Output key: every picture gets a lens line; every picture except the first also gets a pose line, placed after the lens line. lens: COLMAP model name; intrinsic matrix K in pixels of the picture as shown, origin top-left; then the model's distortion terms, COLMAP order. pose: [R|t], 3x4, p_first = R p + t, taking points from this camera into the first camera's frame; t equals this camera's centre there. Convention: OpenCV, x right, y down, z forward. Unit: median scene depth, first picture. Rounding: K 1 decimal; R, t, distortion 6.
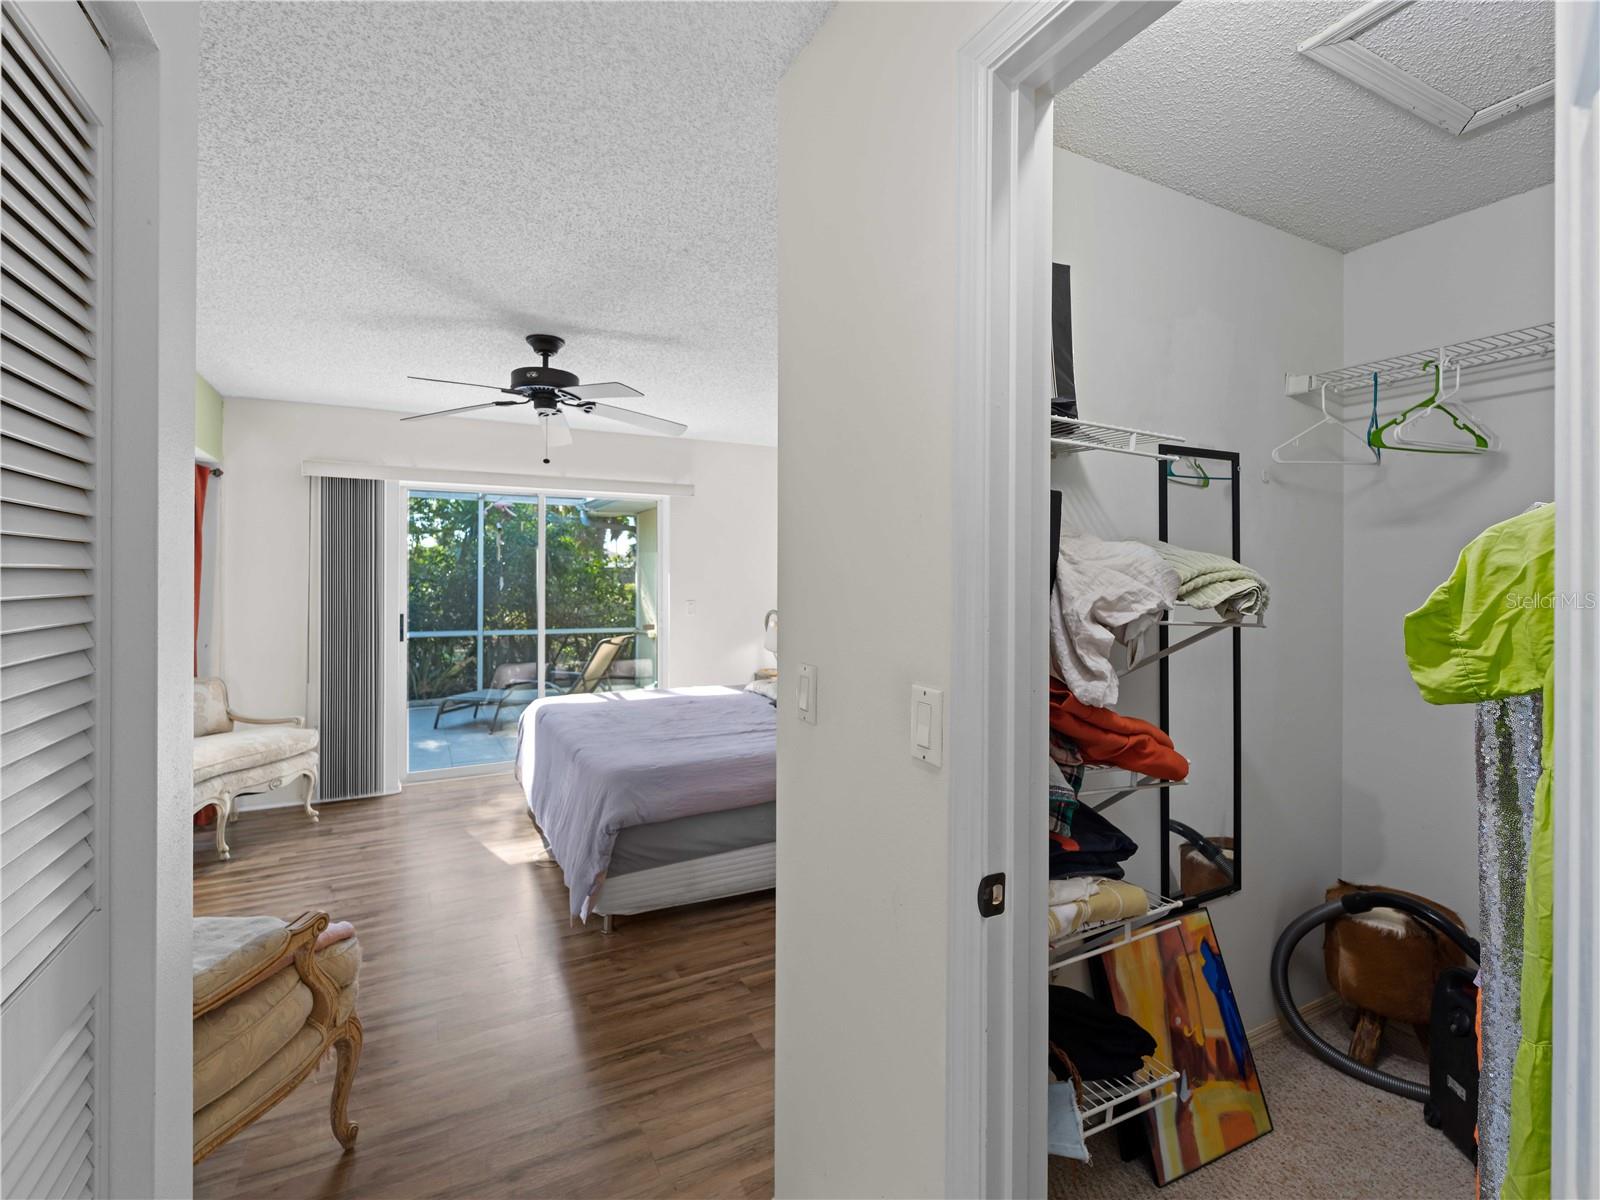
lens RADIAL K [[726.4, 0, 797.7], [0, 726.4, 607.4], [0, 0, 1]] dist [-0.001855, -0.000135]
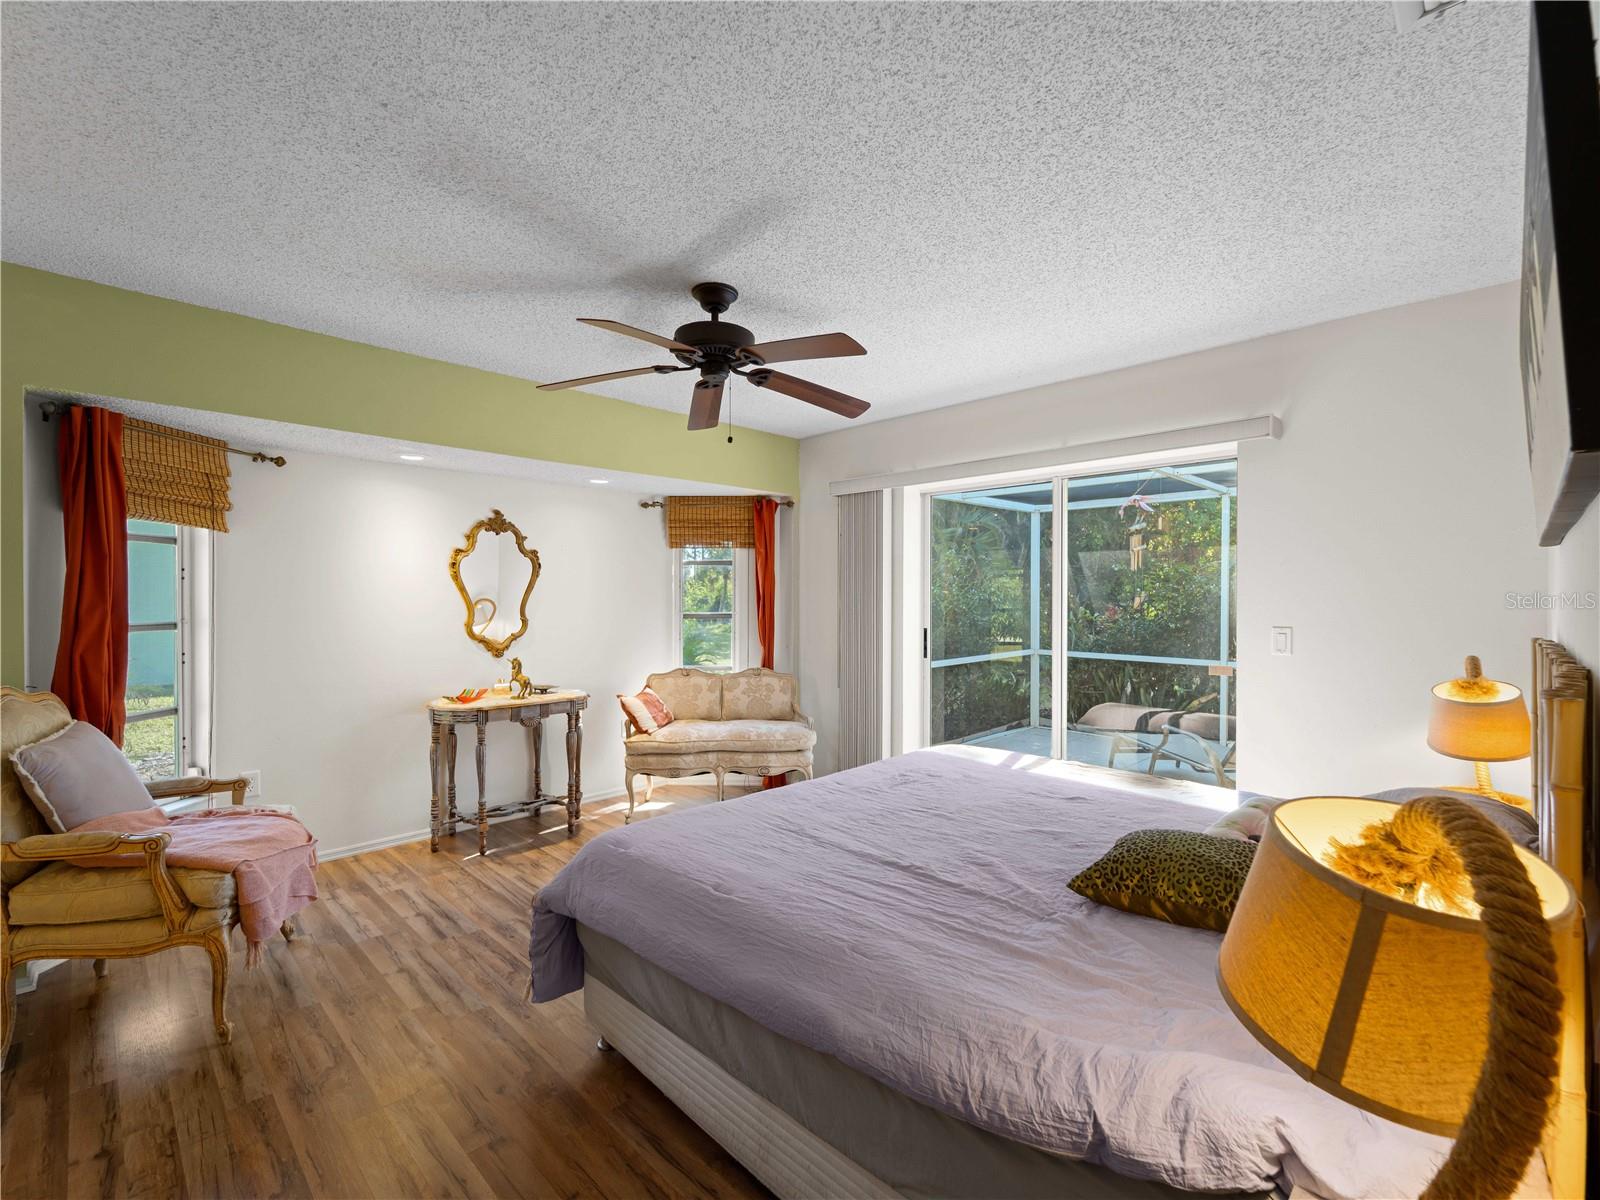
lens RADIAL K [[726.4, 0, 797.7], [0, 726.4, 607.4], [0, 0, 1]] dist [-0.001855, -0.000135]
pose [[0.302237, 0.007321, -0.953205, 0.393399], [-0.033416, 0.999437, -0.002919, -0.011844], [0.952647, 0.032734, 0.302312, 0.721301]]
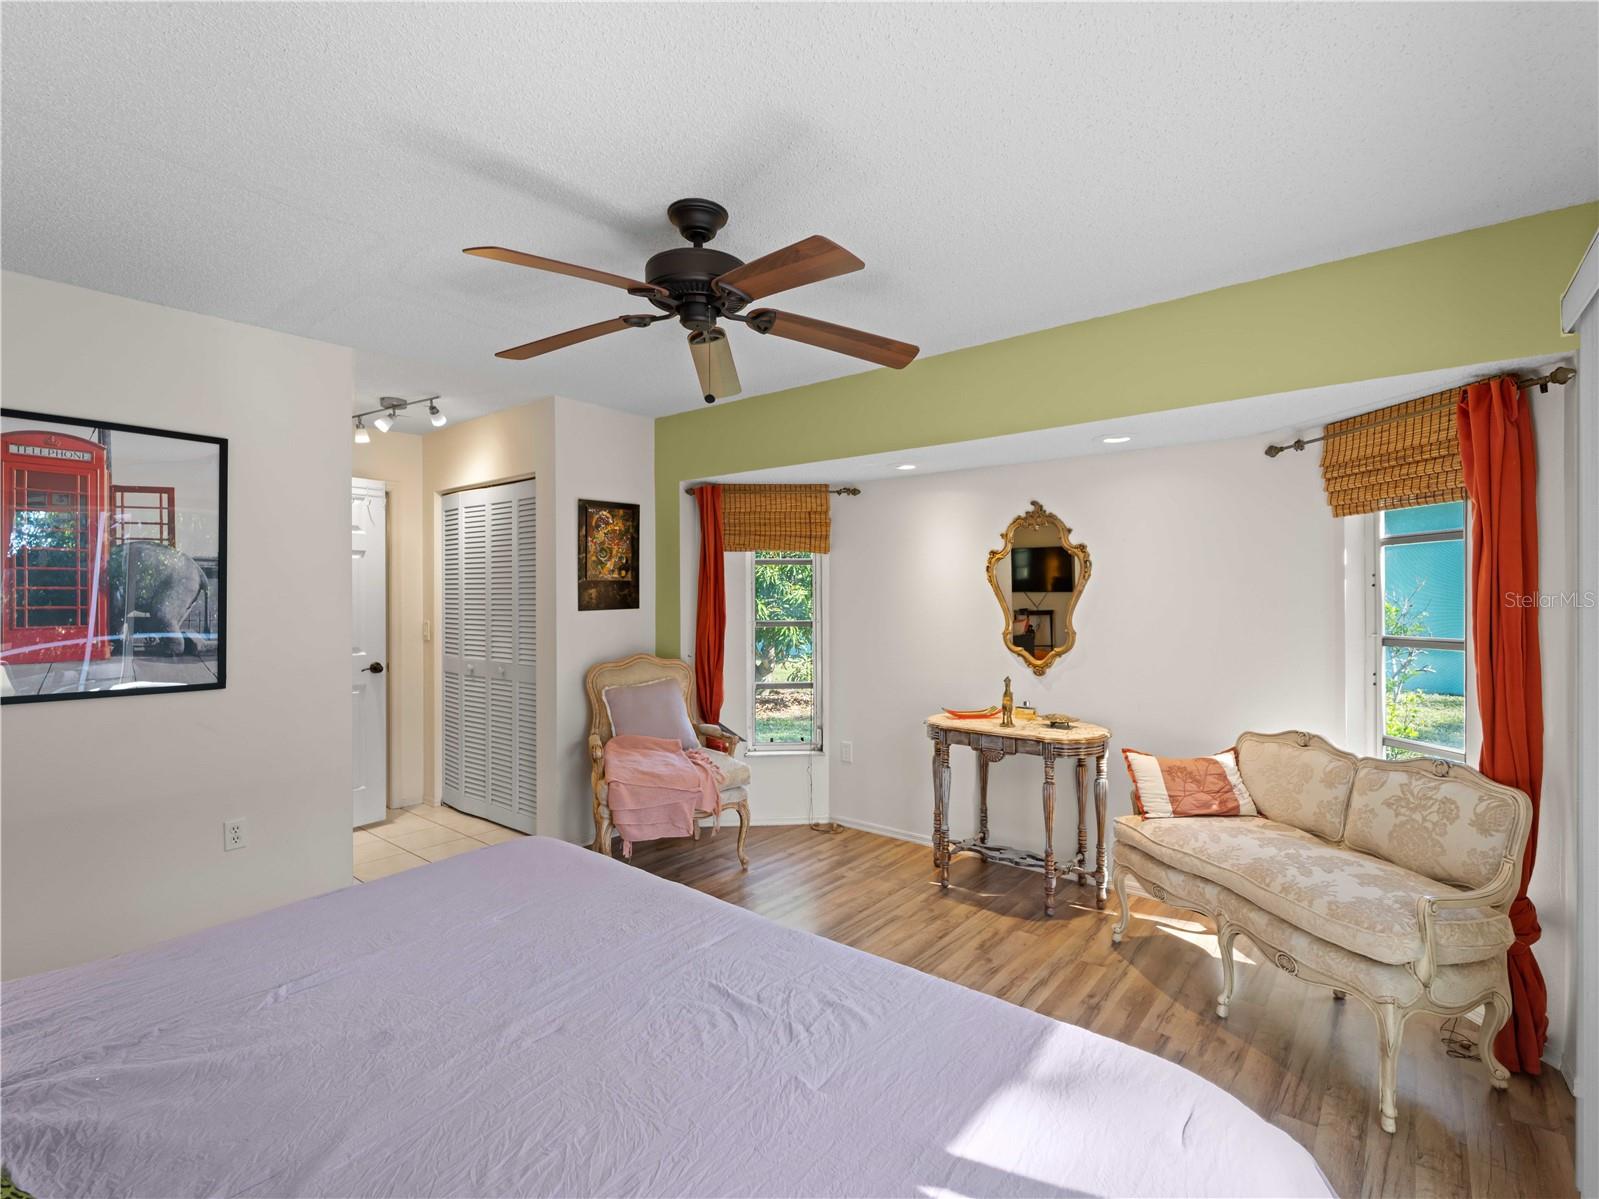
lens RADIAL K [[747.5, 0, 799.5], [0, 747.5, 599.5], [0, 0, 1]] dist [-0.001810, -0.000300]
pose [[-0.916245, -0.003987, -0.400600, -0.156496], [-0.017221, 0.999418, 0.029440, -0.045354], [0.400249, 0.033873, -0.915780, 1.407625]]
